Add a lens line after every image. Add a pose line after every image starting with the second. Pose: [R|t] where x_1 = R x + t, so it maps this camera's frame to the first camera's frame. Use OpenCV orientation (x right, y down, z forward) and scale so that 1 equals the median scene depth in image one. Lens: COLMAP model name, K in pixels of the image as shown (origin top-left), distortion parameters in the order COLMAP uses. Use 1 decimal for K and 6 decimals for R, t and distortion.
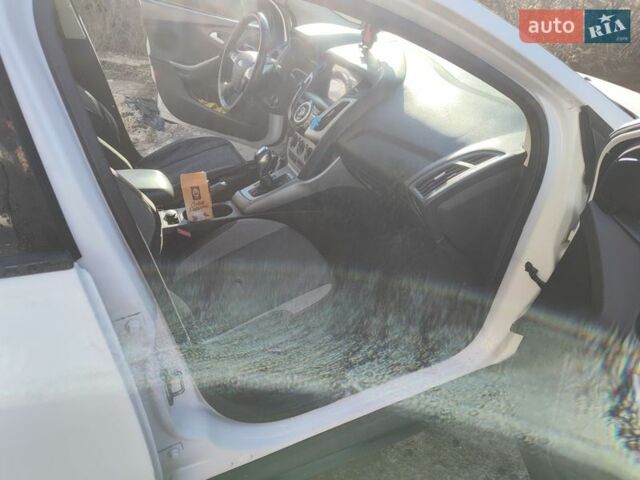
lens RADIAL K [[425.6, 0, 320.0], [0, 425.6, 240.0], [0, 0, 1]] dist [0.003988, 0.000493]
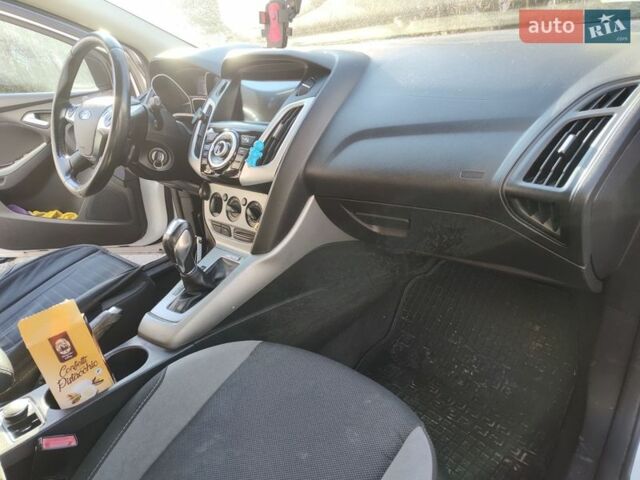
lens RADIAL K [[420.9, 0, 320.0], [0, 420.9, 240.0], [0, 0, 1]] dist [-0.003578, -0.001128]
pose [[0.906124, -0.297107, 0.301110, -0.131225], [0.348842, 0.927461, -0.134630, -0.055807], [-0.239268, 0.227032, 0.944038, 0.440238]]
